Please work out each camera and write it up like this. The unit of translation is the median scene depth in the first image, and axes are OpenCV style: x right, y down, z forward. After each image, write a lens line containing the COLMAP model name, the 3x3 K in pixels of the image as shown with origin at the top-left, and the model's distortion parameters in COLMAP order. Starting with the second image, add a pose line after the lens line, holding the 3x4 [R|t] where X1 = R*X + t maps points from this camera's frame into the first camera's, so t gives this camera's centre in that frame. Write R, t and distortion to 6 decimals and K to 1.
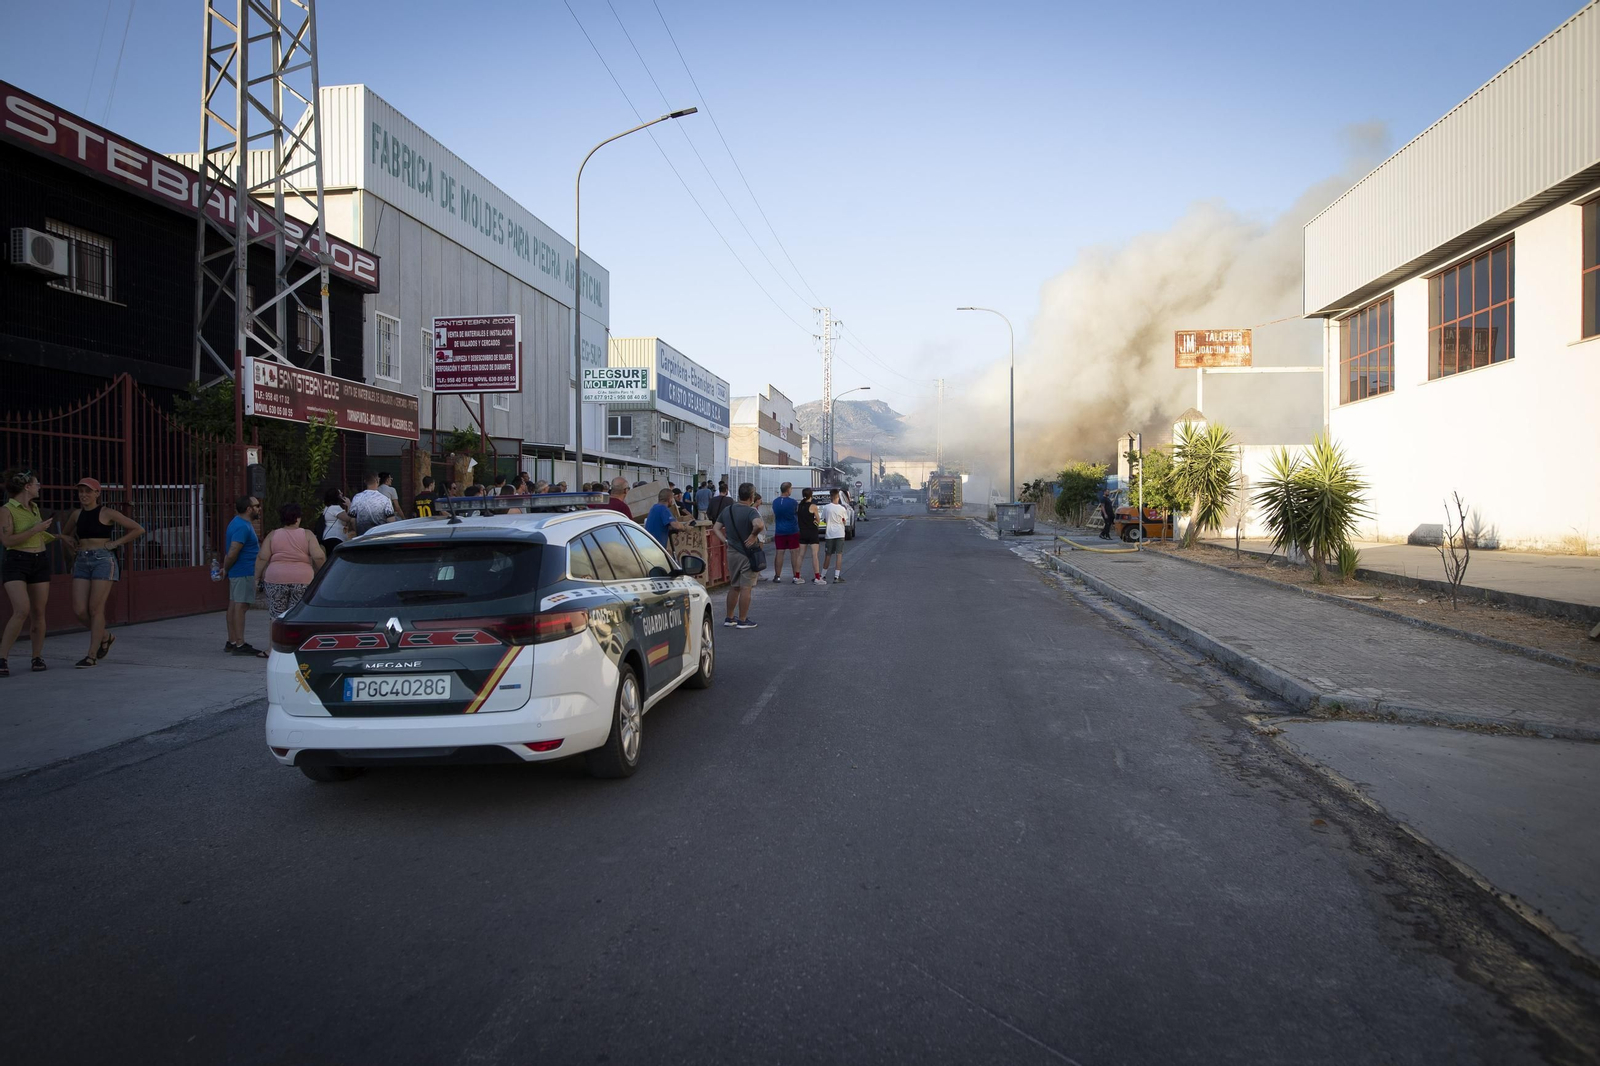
lens RADIAL K [[1092.4, 0, 800.0], [0, 1092.4, 533.0], [0, 0, 1]] dist [-0.023494, -0.000527]
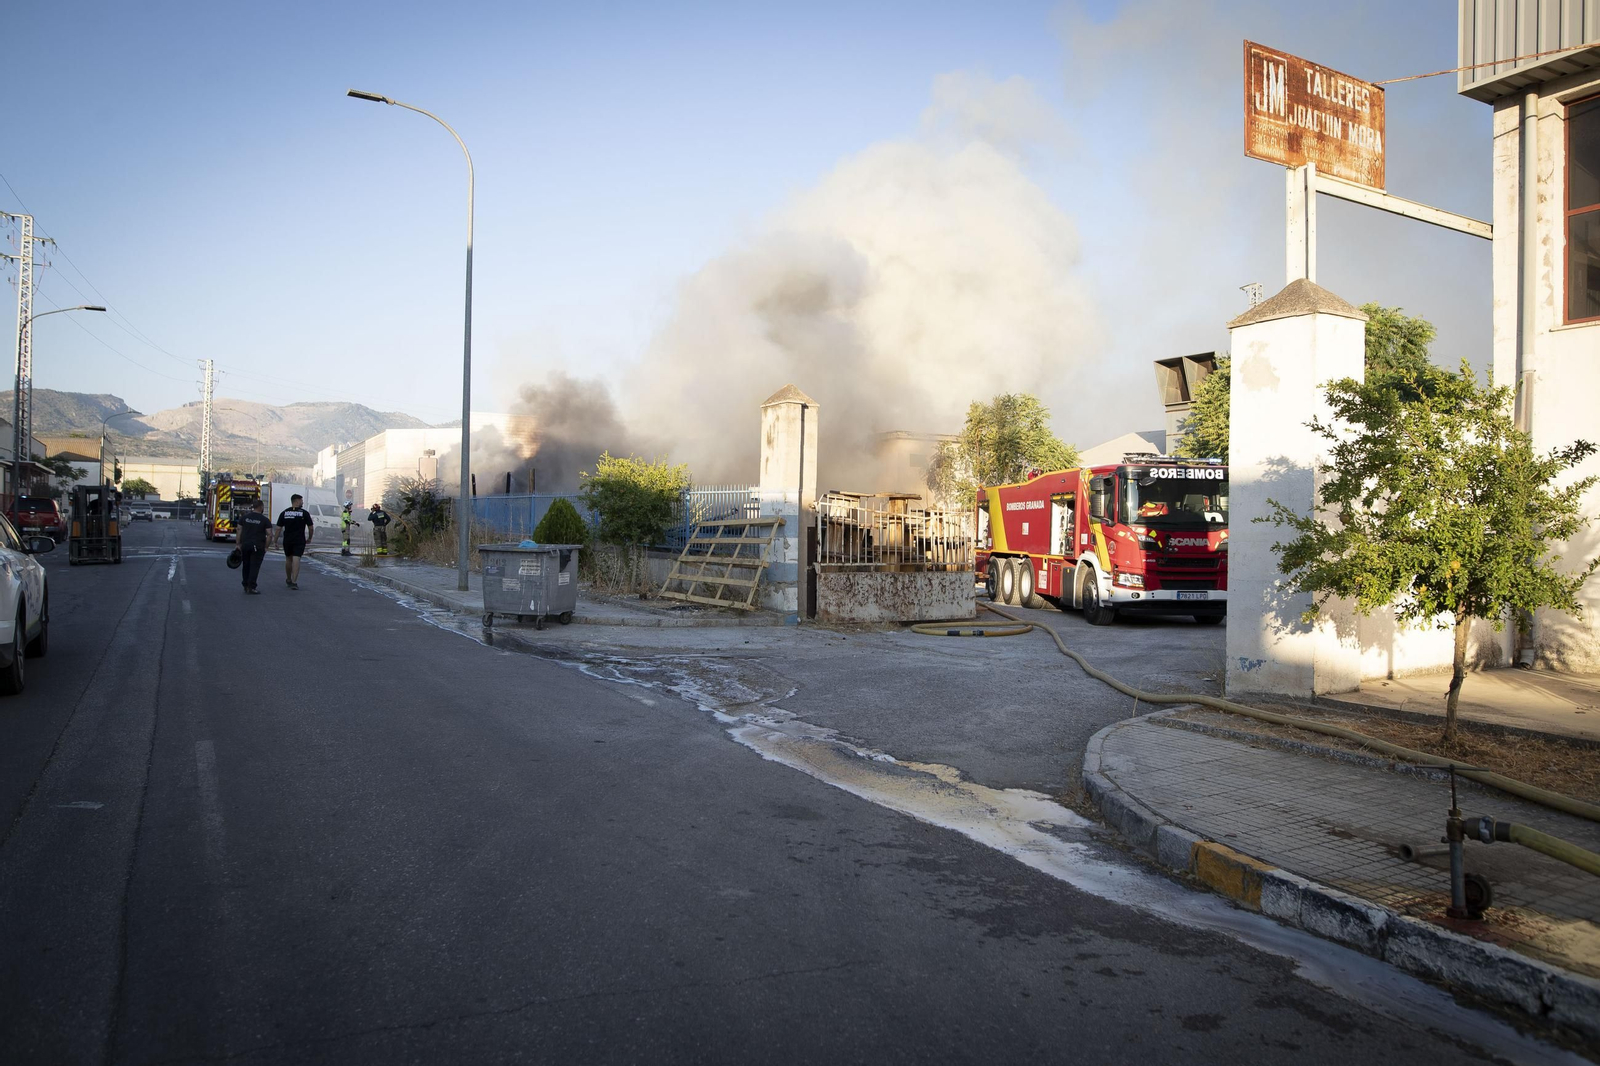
lens RADIAL K [[1092.4, 0, 800.0], [0, 1092.4, 533.0], [0, 0, 1]] dist [-0.023494, -0.000527]
pose [[0.801956, 0.014780, 0.597200, 0.047335], [-0.004536, 0.999816, -0.018653, -0.031540], [-0.597366, 0.012250, 0.801875, 0.783040]]
